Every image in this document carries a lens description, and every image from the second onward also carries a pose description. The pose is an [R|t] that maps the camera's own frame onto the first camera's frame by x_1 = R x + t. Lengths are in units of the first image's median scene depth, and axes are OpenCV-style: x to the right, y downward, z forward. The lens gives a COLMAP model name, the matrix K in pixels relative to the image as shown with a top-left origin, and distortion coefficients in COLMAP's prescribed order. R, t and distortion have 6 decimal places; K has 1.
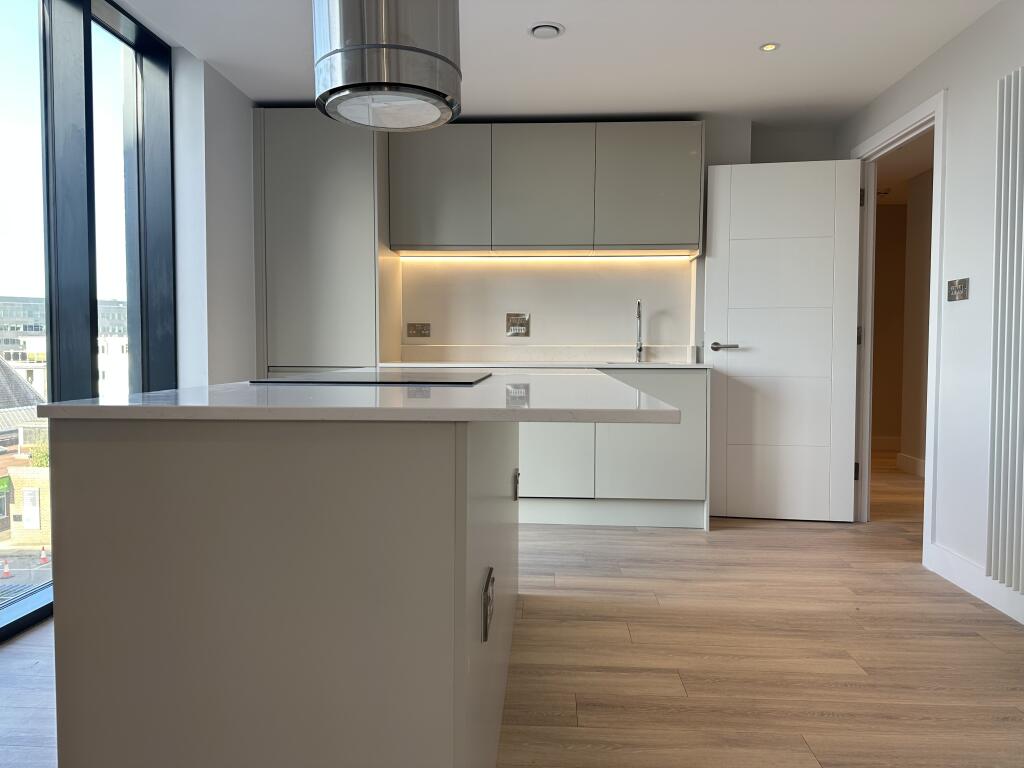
lens RADIAL K [[726.8, 0, 522.6], [0, 726.8, 377.5], [0, 0, 1]] dist [0.049766, -0.057610]
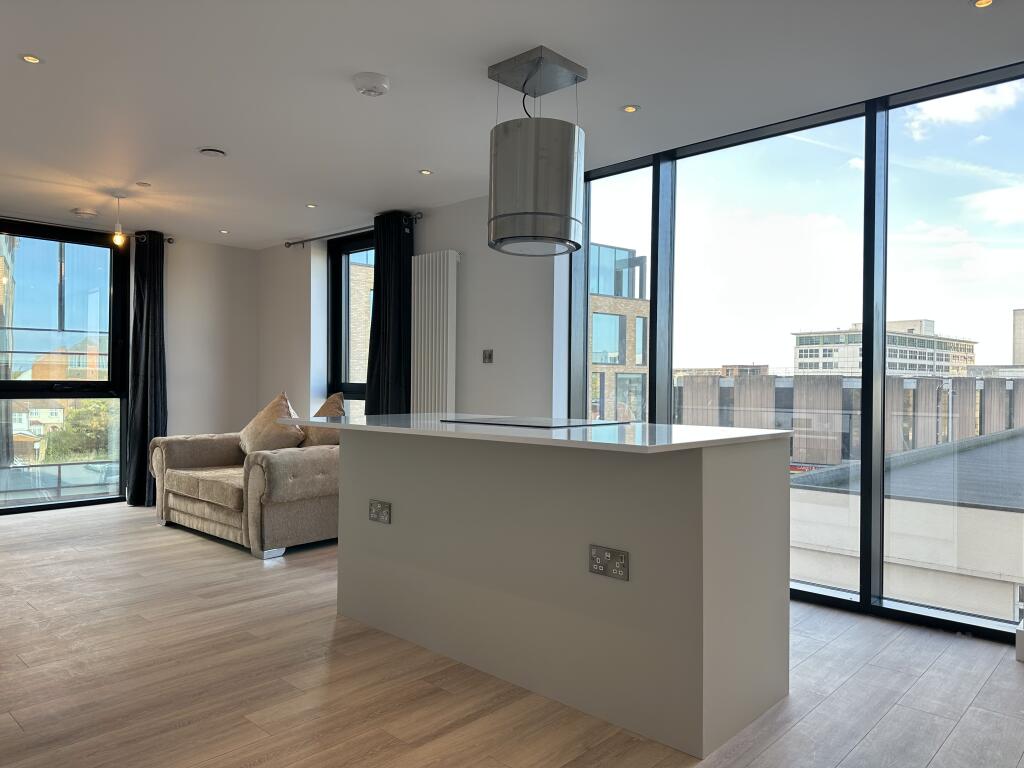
lens RADIAL K [[726.8, 0, 508.4], [0, 726.8, 389.0], [0, 0, 1]] dist [0.049766, -0.057610]
pose [[-0.656211, -0.004043, -0.754567, 0.573886], [-0.045323, 0.998391, 0.034065, -0.068623], [0.753215, 0.056553, -0.655338, 1.140085]]
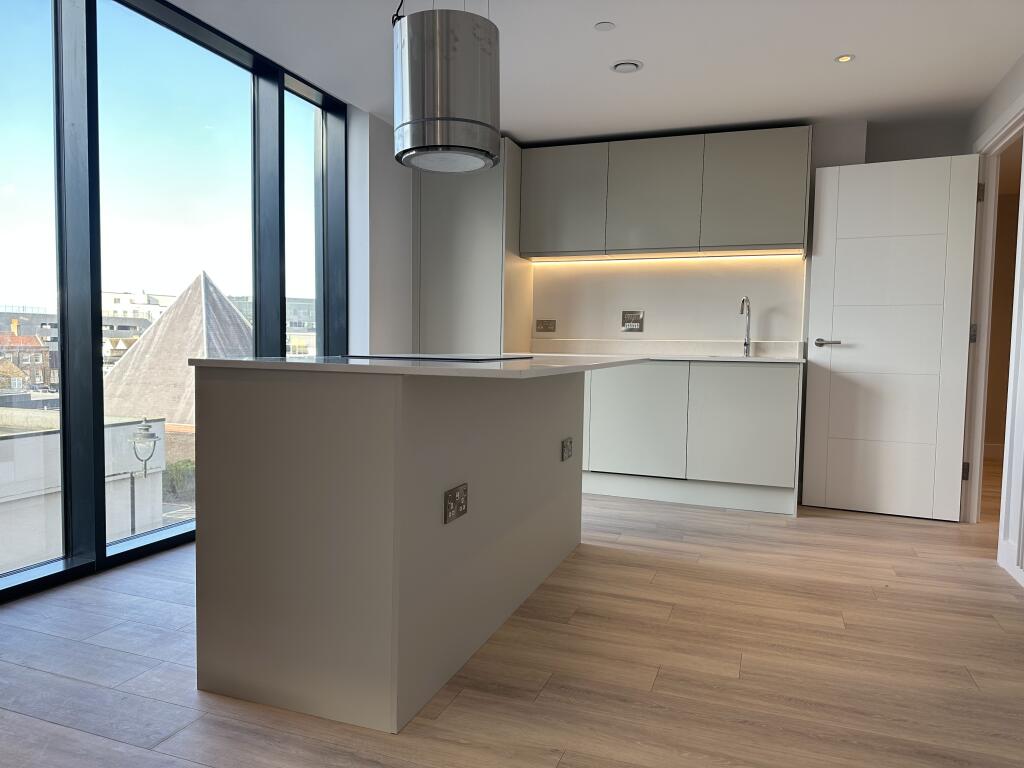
lens RADIAL K [[726.8, 0, 506.9], [0, 726.8, 385.9], [0, 0, 1]] dist [0.049766, -0.057610]
pose [[0.953205, 0.032012, -0.300626, 0.202687], [-0.027762, 0.999445, 0.018400, 0.015275], [0.301048, -0.009193, 0.953565, -0.160229]]
